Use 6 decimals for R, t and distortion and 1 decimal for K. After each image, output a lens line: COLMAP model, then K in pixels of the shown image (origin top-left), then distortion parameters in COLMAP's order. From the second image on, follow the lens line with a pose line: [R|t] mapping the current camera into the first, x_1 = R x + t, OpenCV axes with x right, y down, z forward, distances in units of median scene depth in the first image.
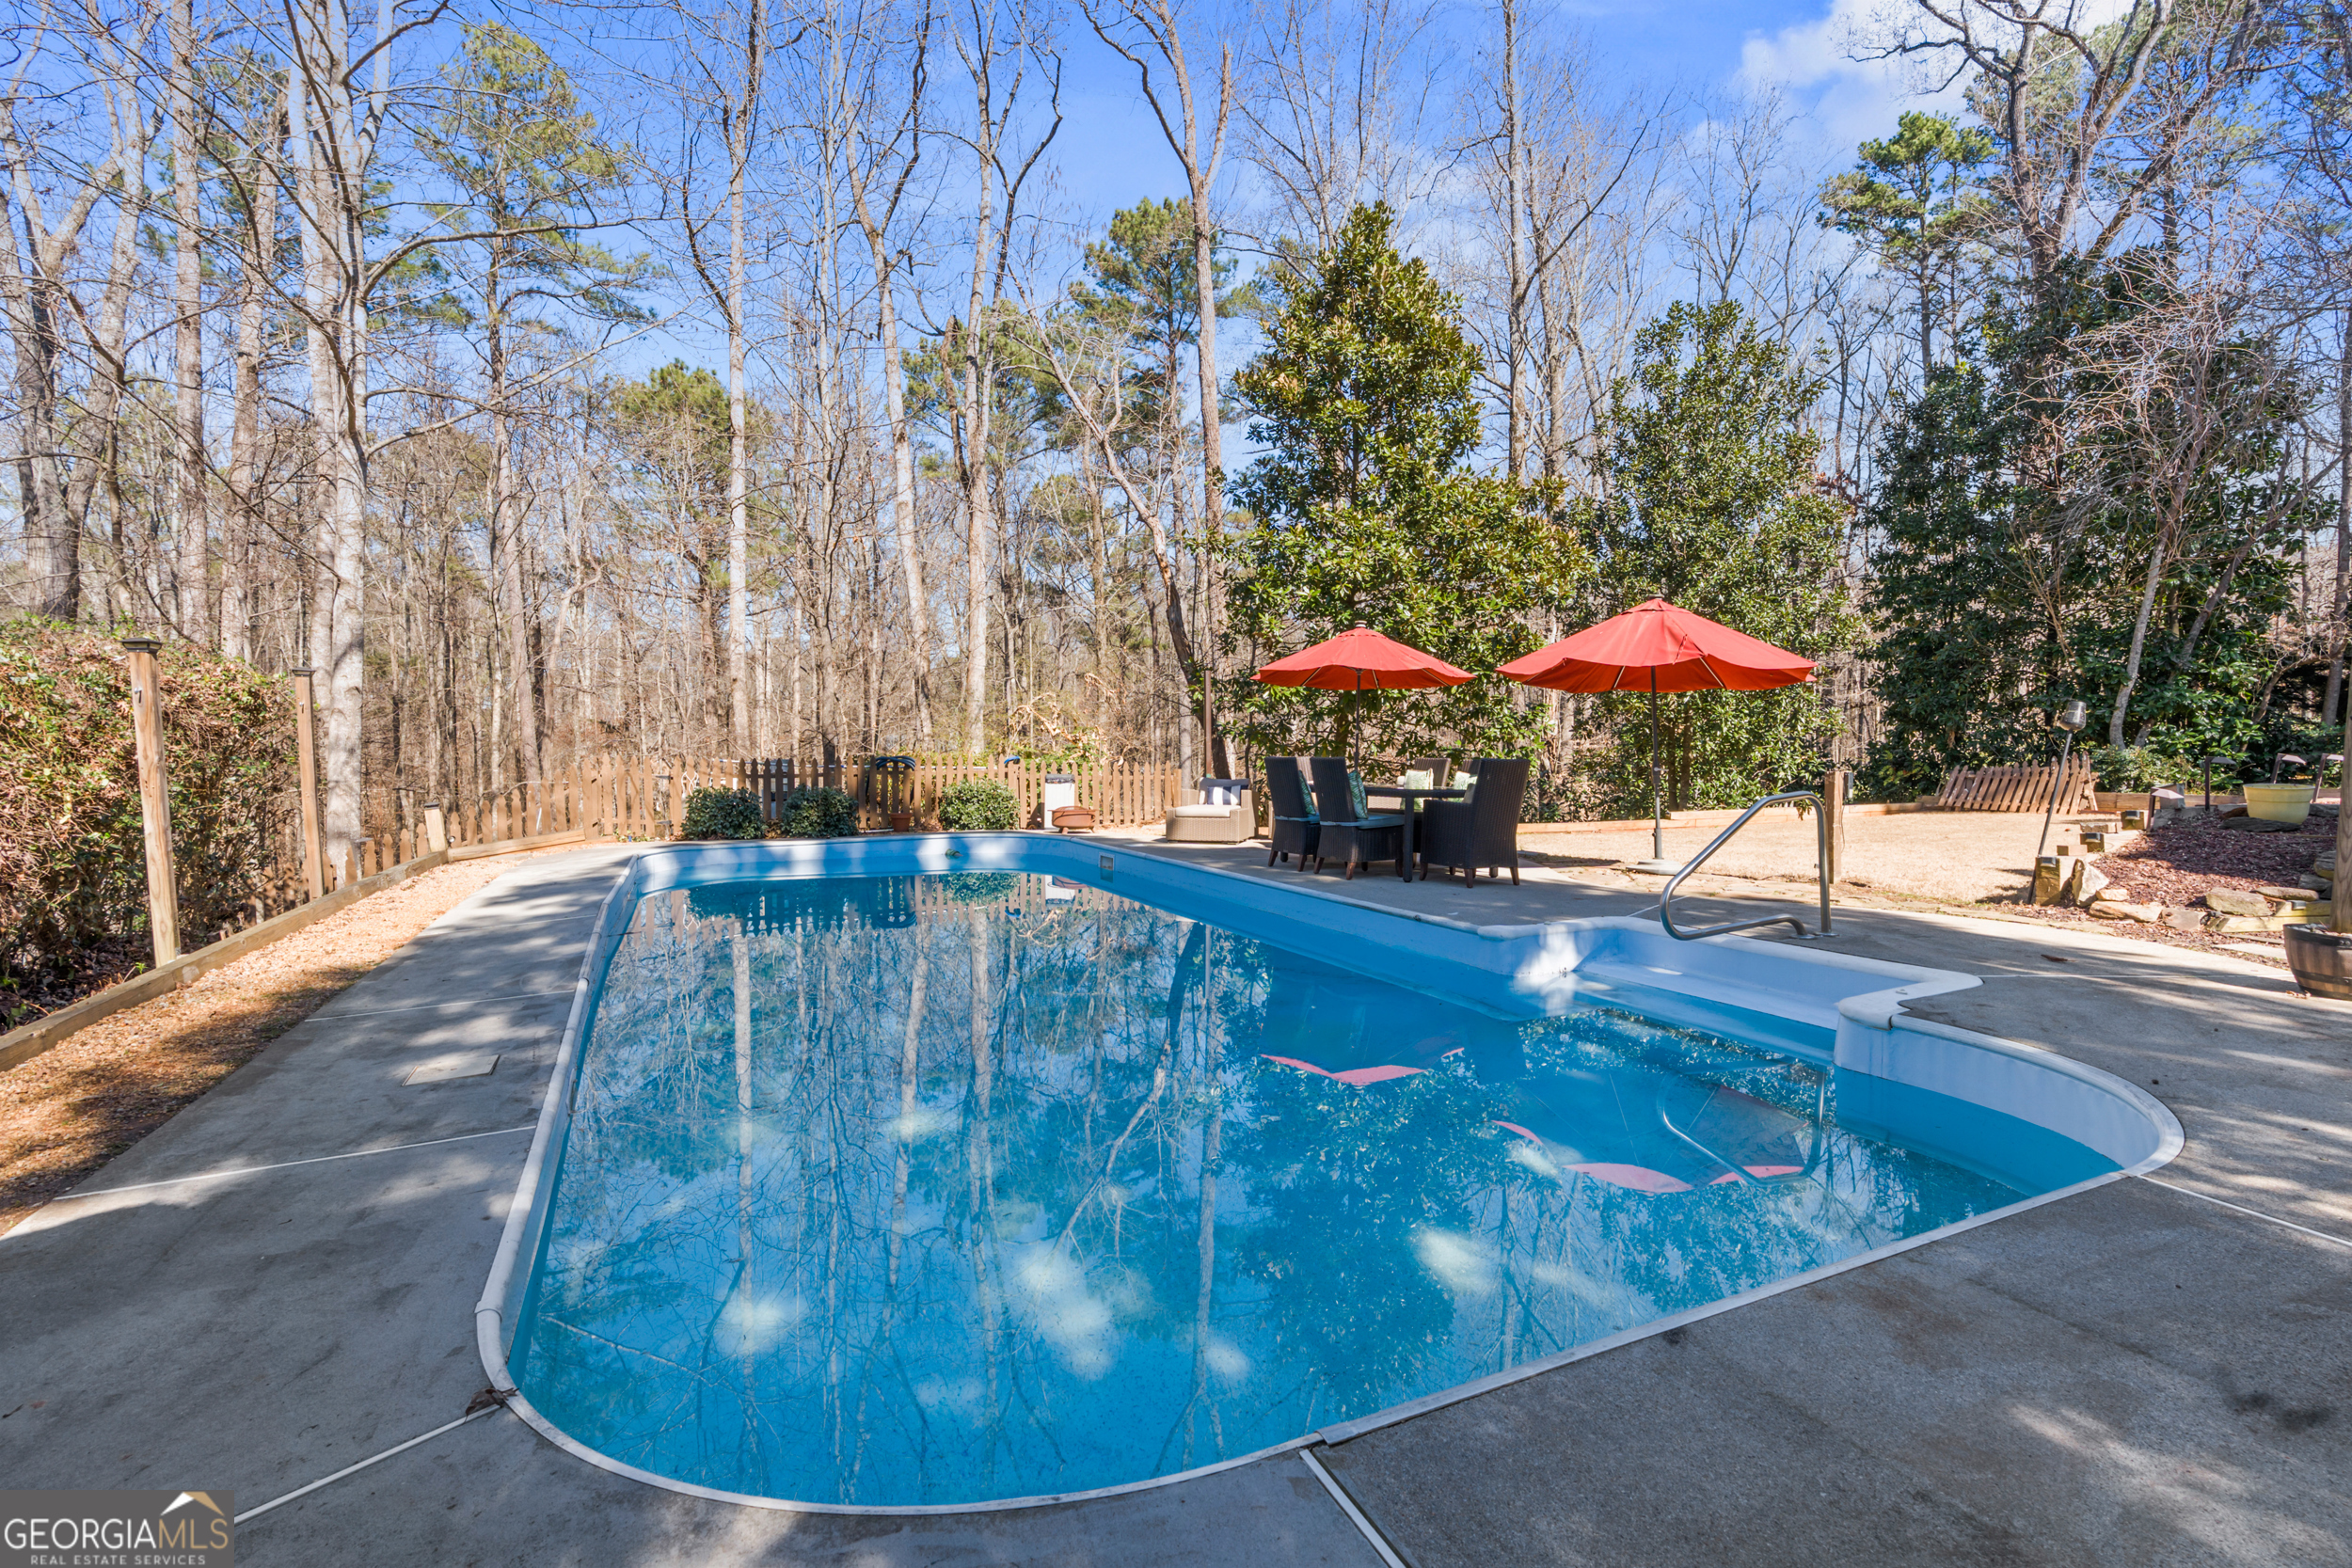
lens RADIAL K [[1056.7, 0, 1180.1], [0, 1056.7, 779.4], [0, 0, 1]] dist [-0.001967, 0.000882]
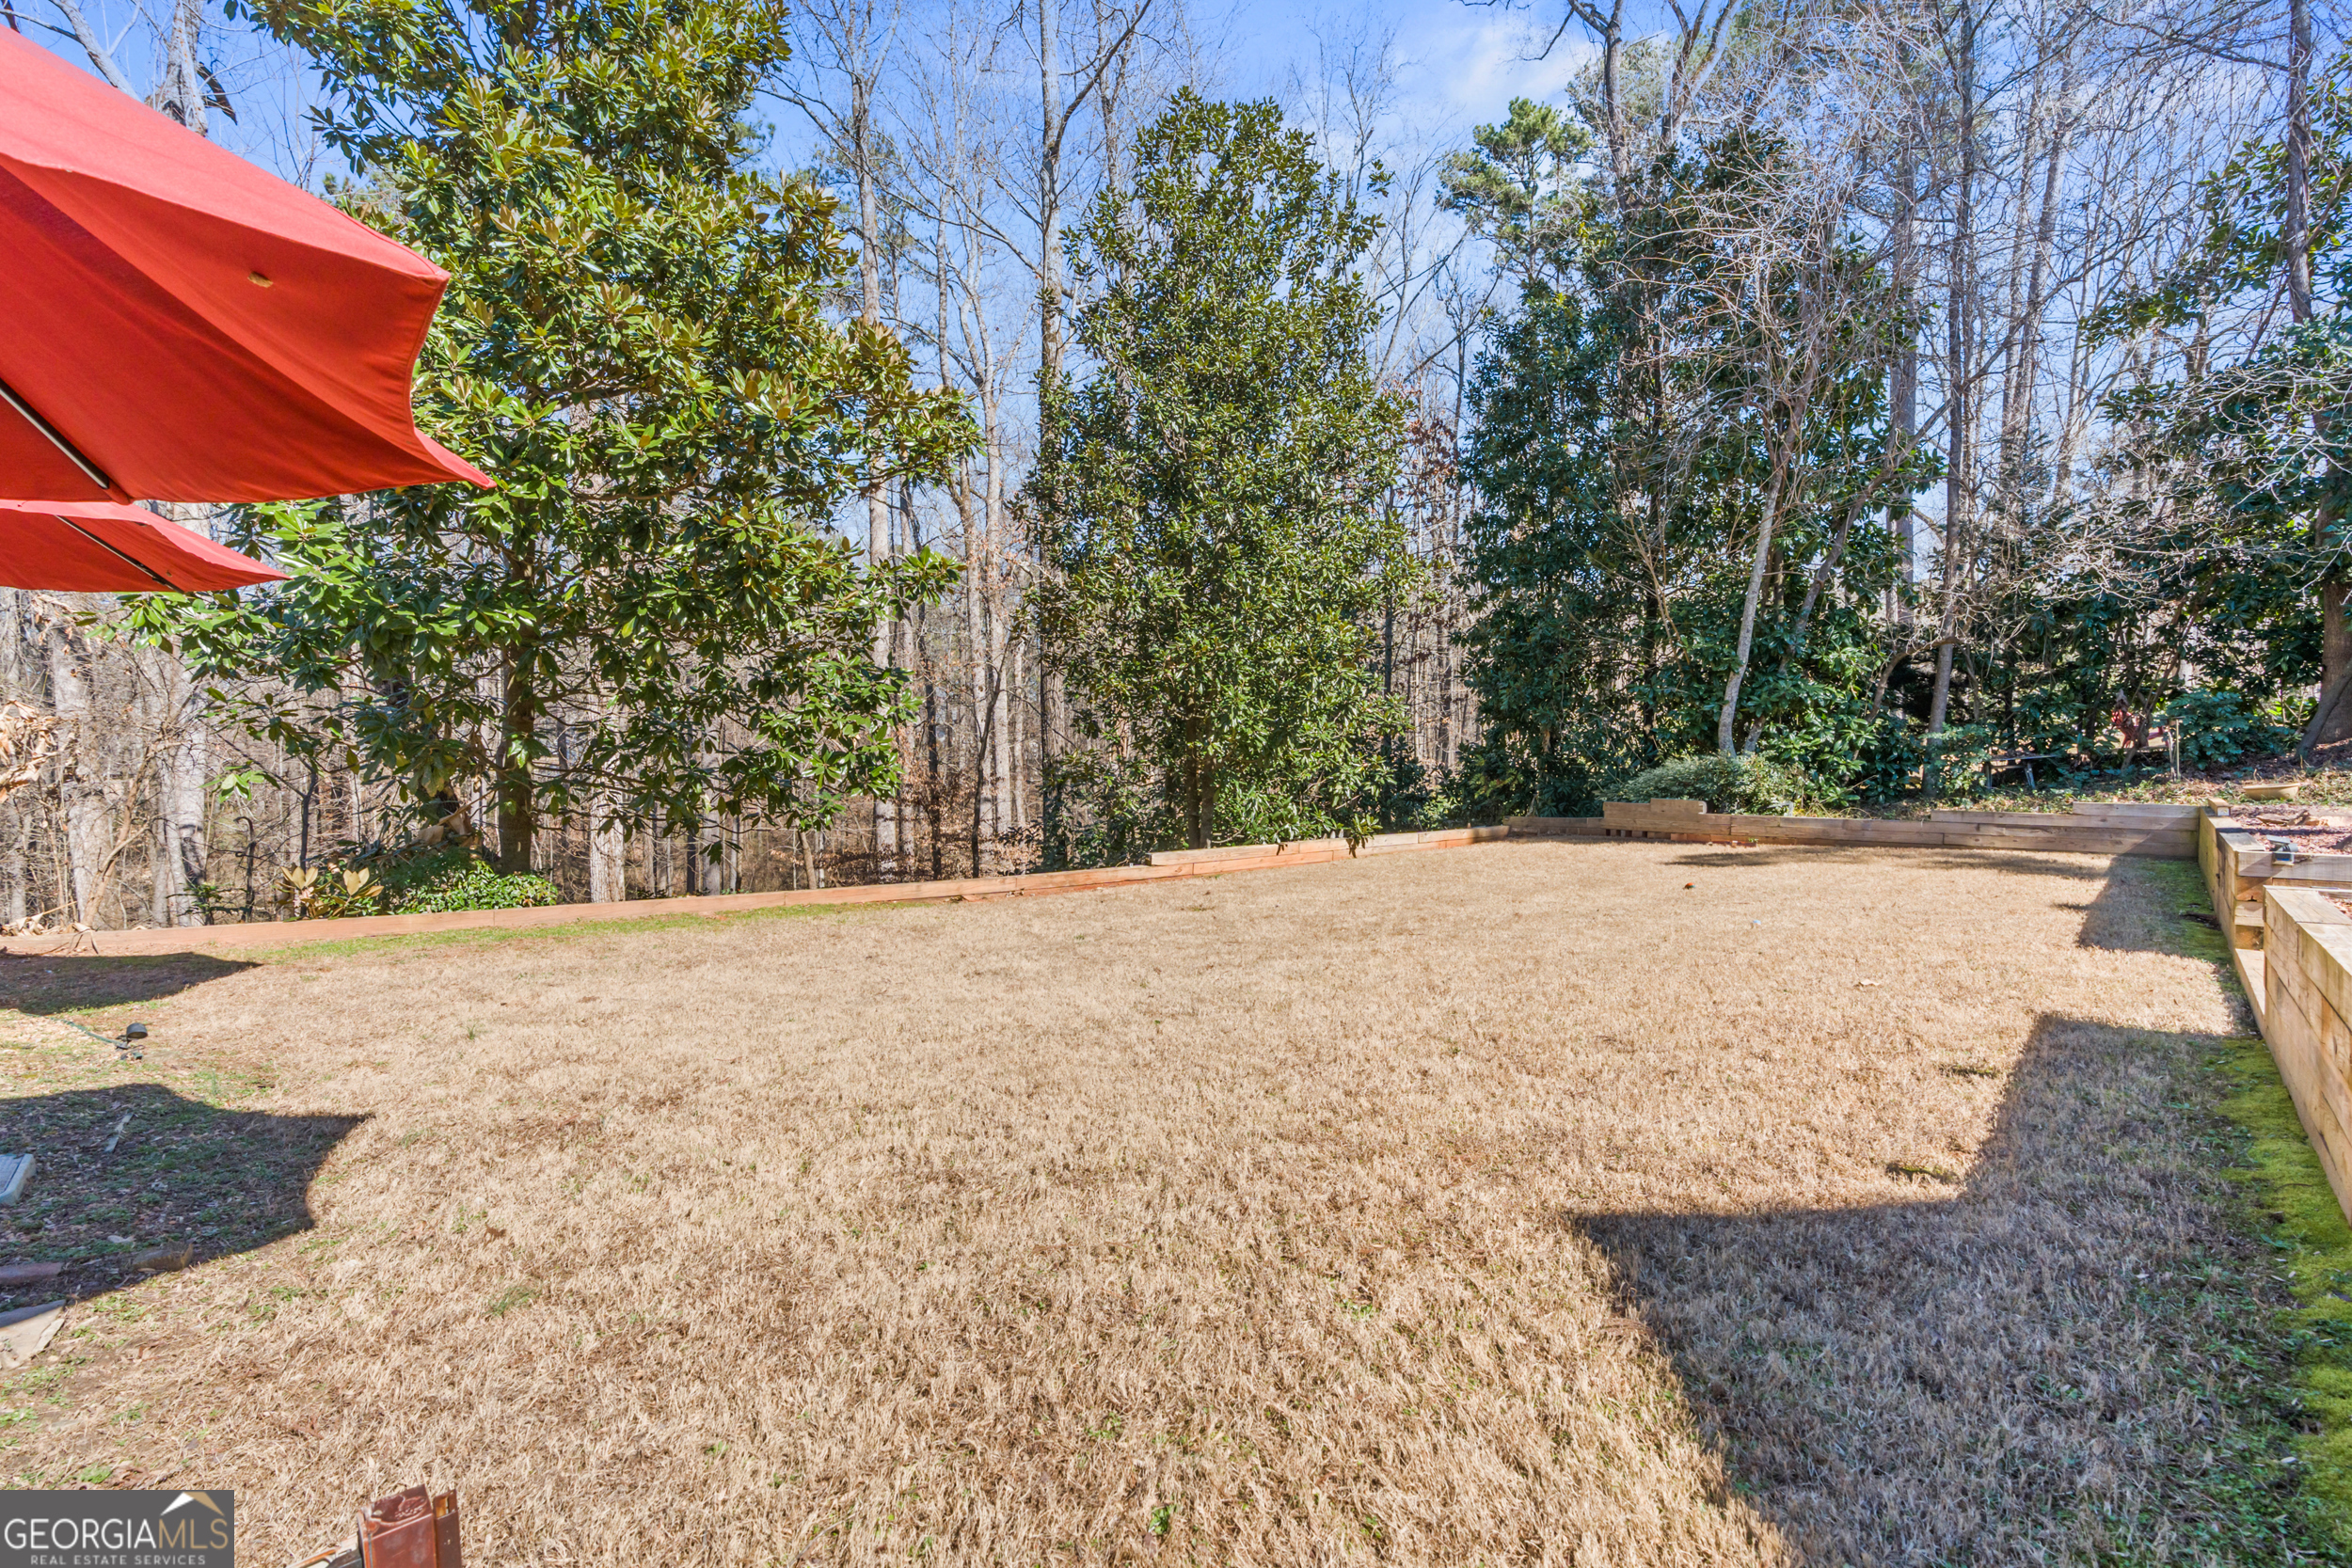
lens RADIAL K [[1056.7, 0, 1179.5], [0, 1056.7, 779.0], [0, 0, 1]] dist [-0.001967, 0.000882]
pose [[0.960122, -0.001695, 0.279575, 0.224038], [0.001225, 0.999998, 0.001858, -0.010385], [-0.279577, -0.001441, 0.960122, 0.288579]]
